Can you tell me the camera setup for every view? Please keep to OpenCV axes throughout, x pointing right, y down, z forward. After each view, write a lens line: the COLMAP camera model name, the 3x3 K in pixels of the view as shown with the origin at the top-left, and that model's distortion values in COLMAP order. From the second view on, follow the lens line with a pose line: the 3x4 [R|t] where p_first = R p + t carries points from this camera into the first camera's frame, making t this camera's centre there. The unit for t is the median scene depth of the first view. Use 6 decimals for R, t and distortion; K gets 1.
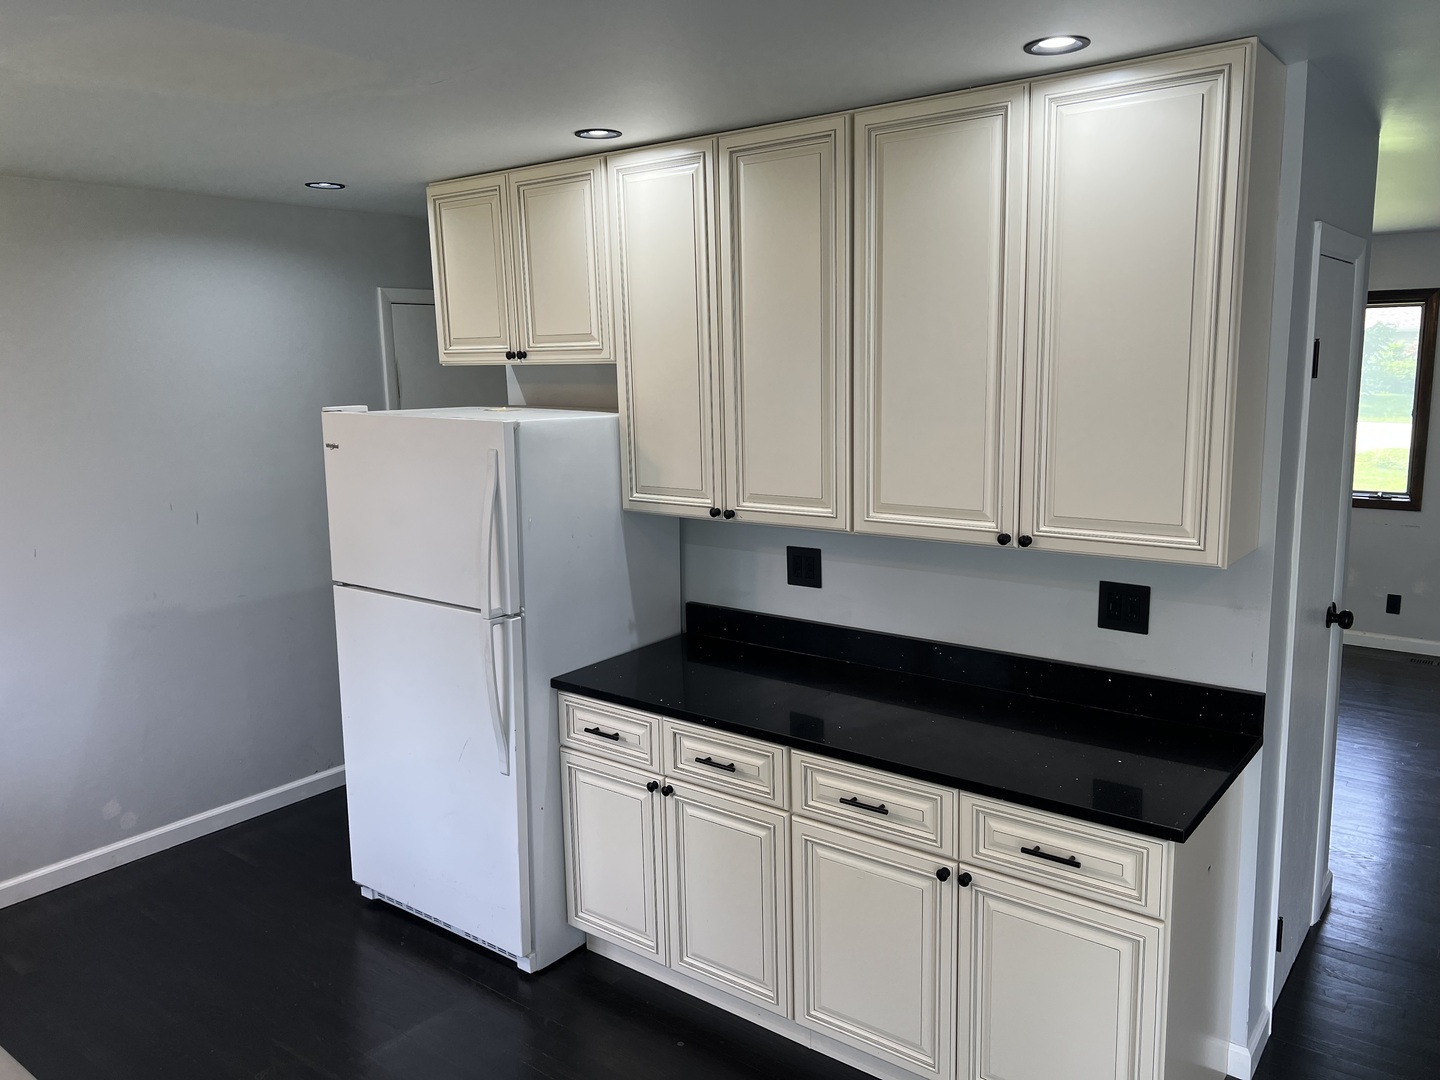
lens RADIAL K [[1093.7, 0, 719.2], [0, 1093.7, 560.7], [0, 0, 1]] dist [0.011908, 0.004502]
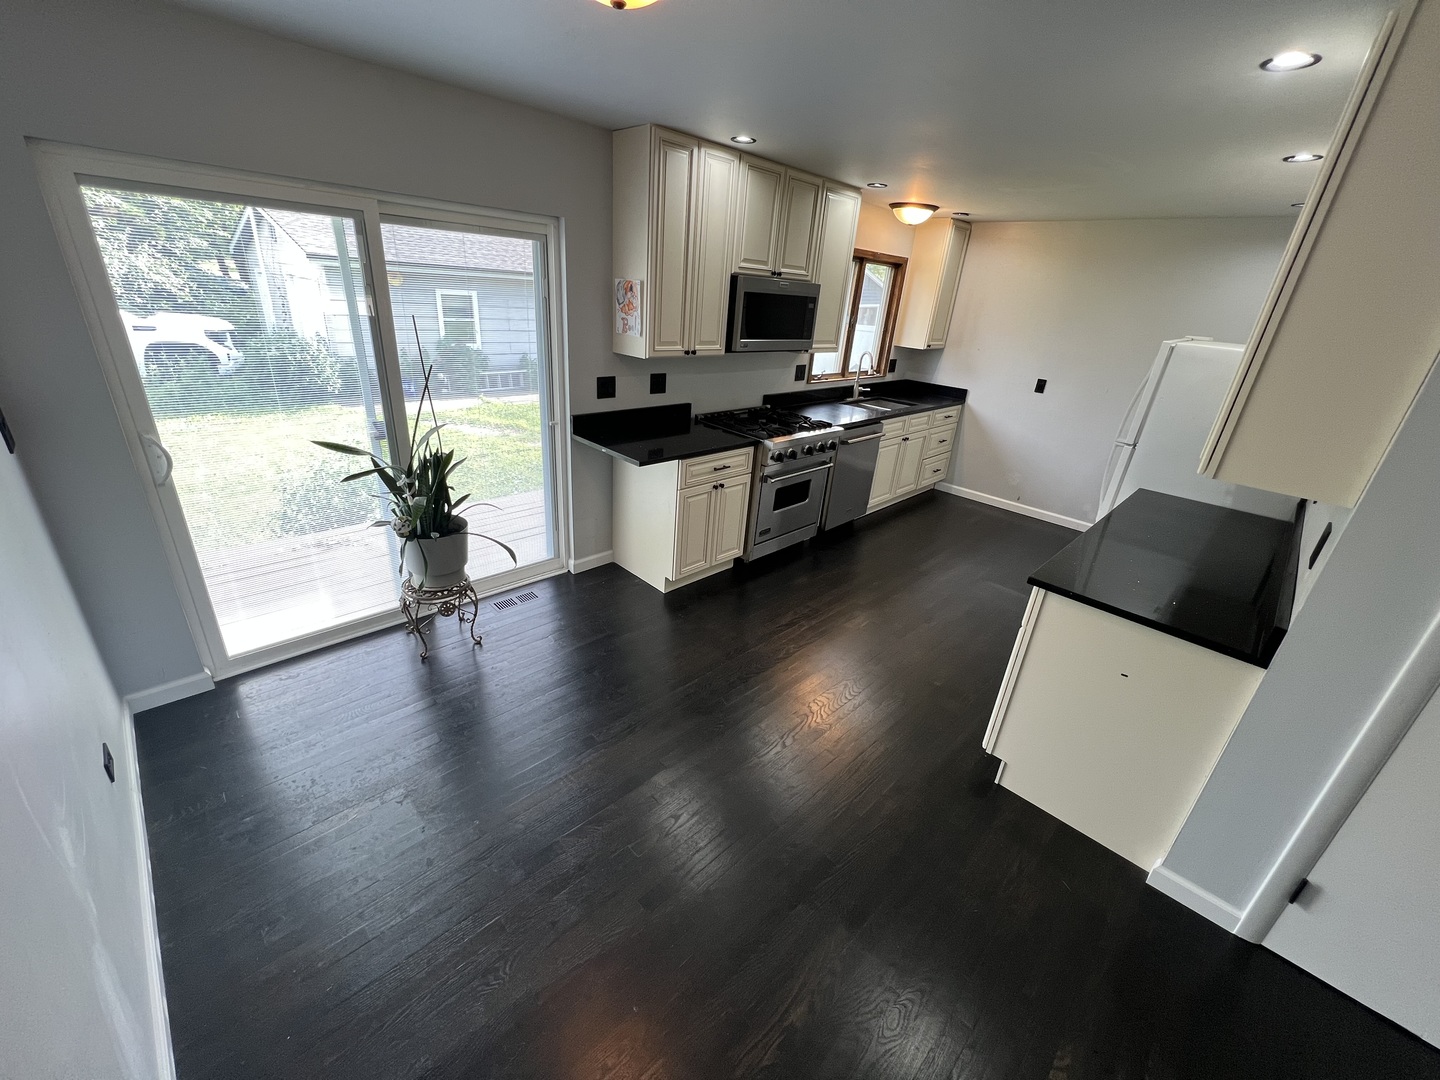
lens RADIAL K [[573.1, 0, 716.4], [0, 573.1, 534.5], [0, 0, 1]] dist [0.001928, 0.000128]
pose [[0.100444, -0.390754, 0.914998, -0.862429], [0.069149, 0.920167, 0.385371, -0.110226], [-0.992537, 0.024563, 0.119446, 0.656910]]
